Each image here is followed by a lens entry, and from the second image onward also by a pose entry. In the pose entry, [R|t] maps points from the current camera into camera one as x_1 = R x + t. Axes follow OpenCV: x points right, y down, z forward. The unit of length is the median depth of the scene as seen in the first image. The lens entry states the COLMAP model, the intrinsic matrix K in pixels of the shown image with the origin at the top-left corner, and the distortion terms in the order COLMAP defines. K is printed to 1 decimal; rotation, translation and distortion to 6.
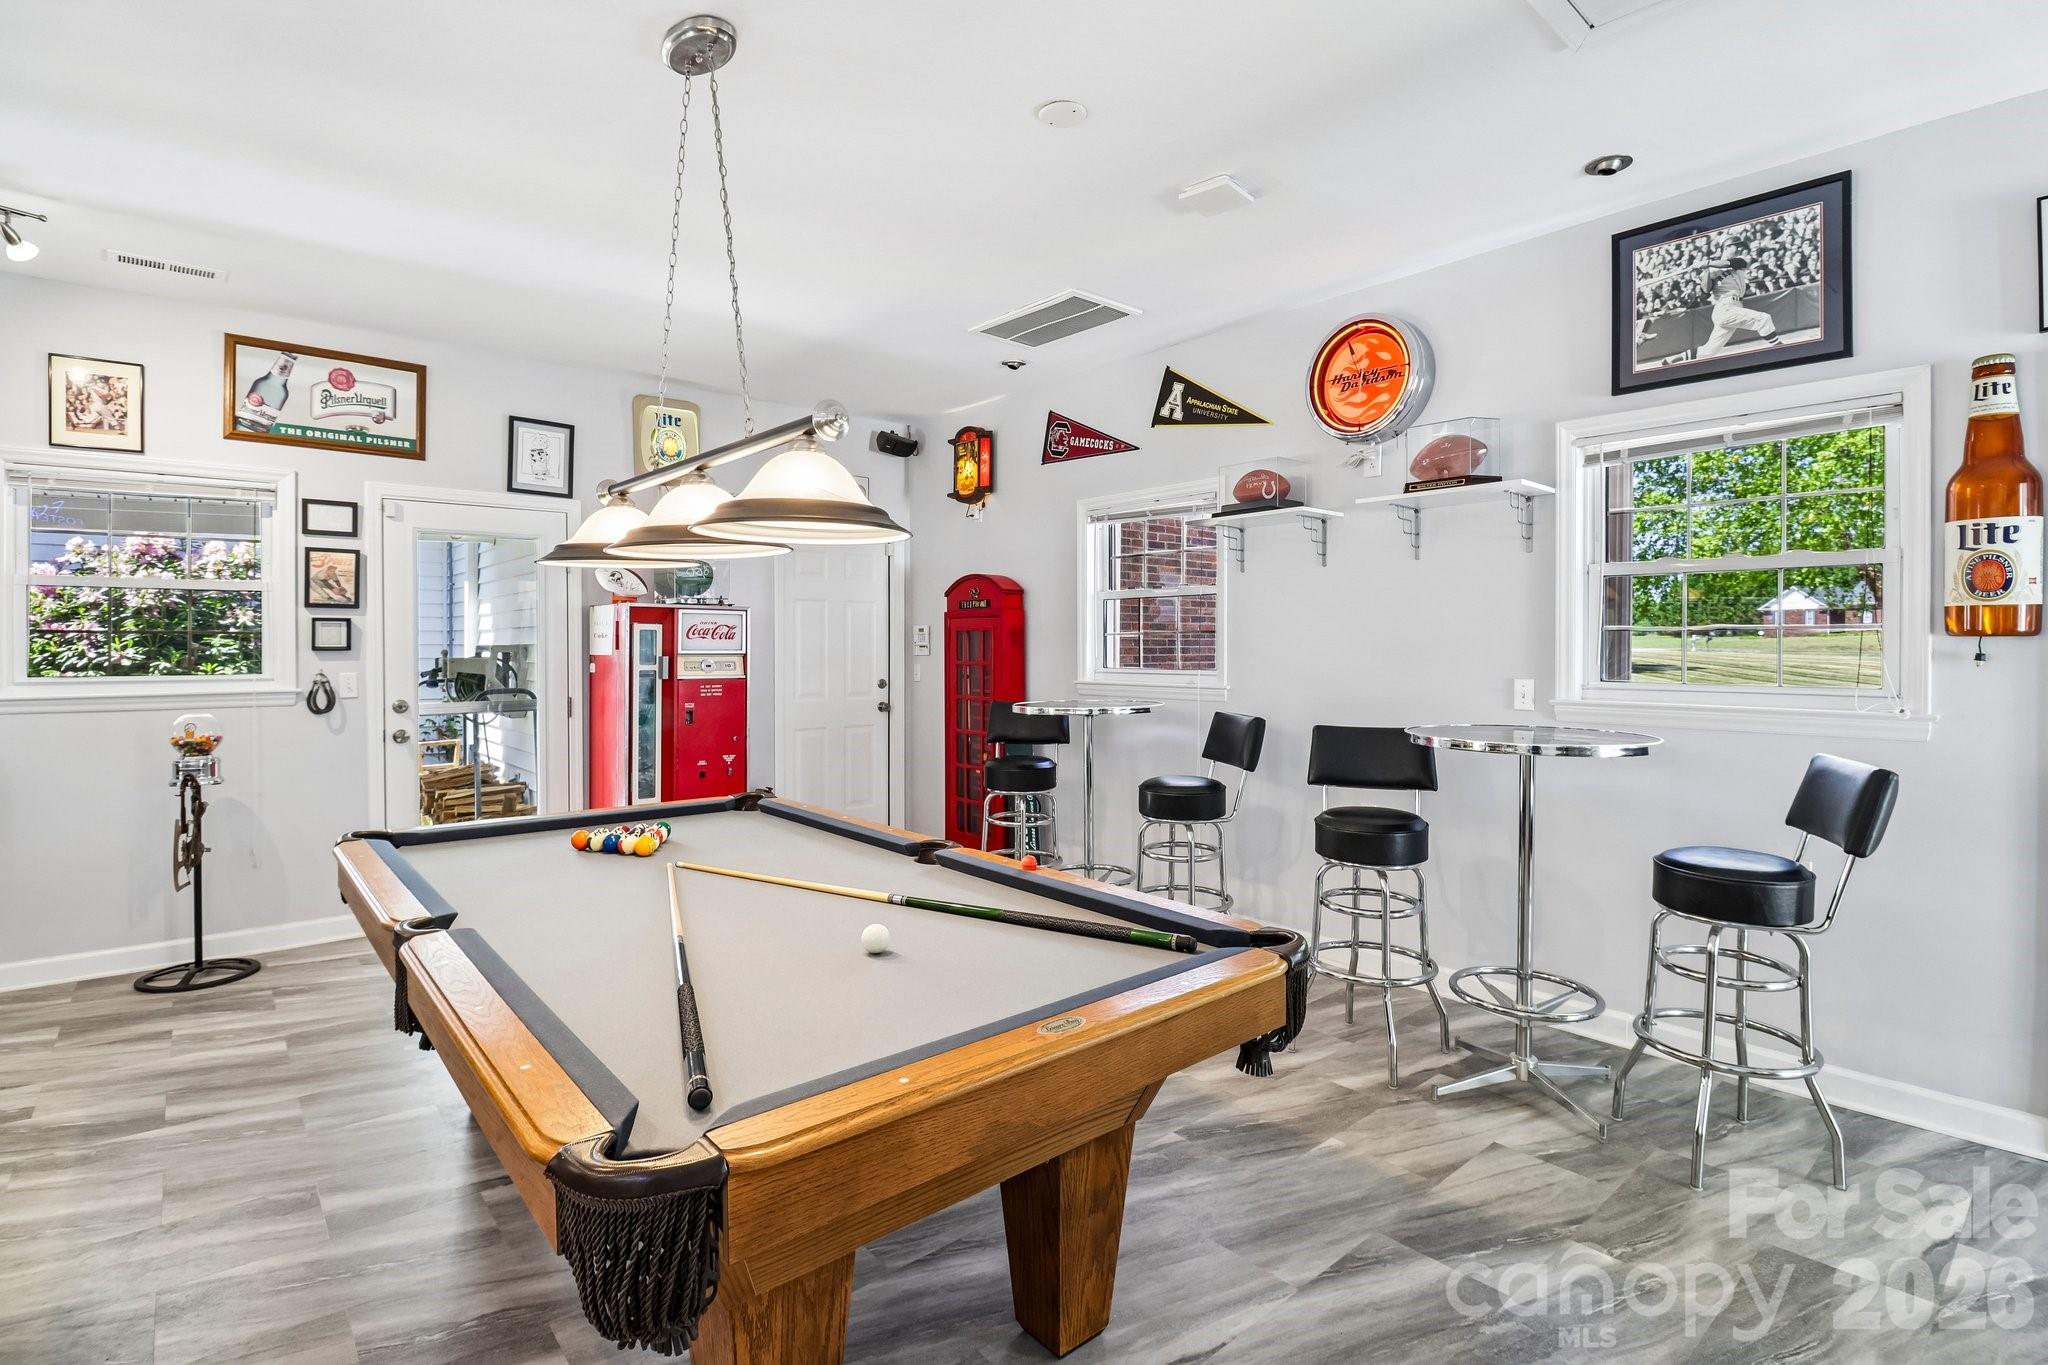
lens RADIAL K [[974.7, 0, 1033.2], [0, 974.7, 645.4], [0, 0, 1]] dist [0.001357, -0.014072]
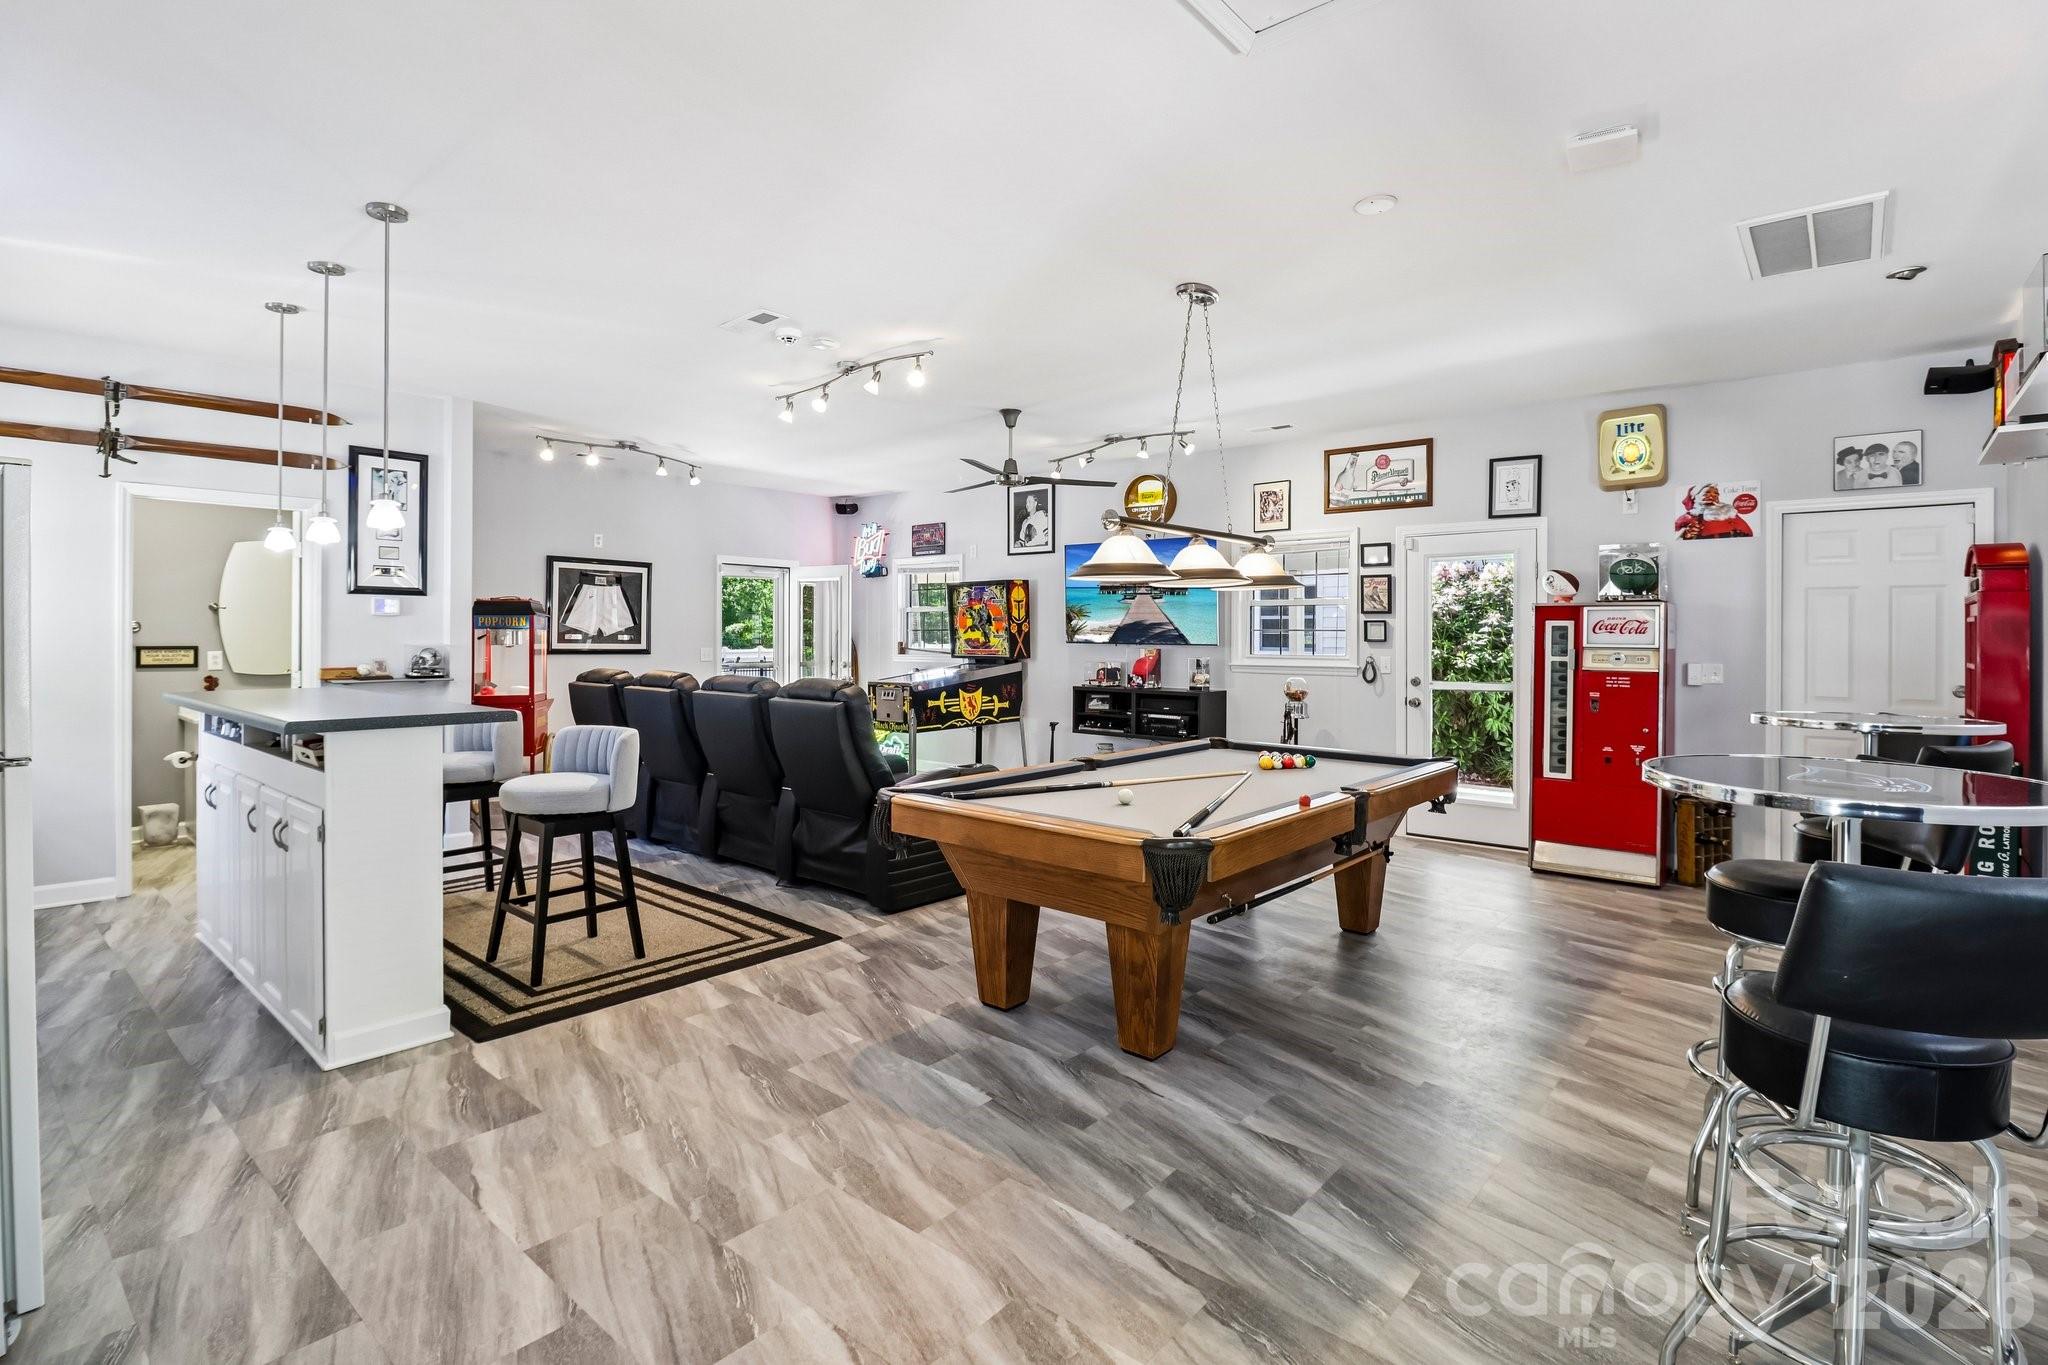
lens RADIAL K [[974.7, 0, 1033.2], [0, 974.7, 645.4], [0, 0, 1]] dist [0.001357, -0.014072]
pose [[0.147695, 0.009855, -0.988984, 0.743983], [-0.005980, 0.999941, 0.009072, 0.000305], [0.989015, 0.004574, 0.147745, 0.254834]]
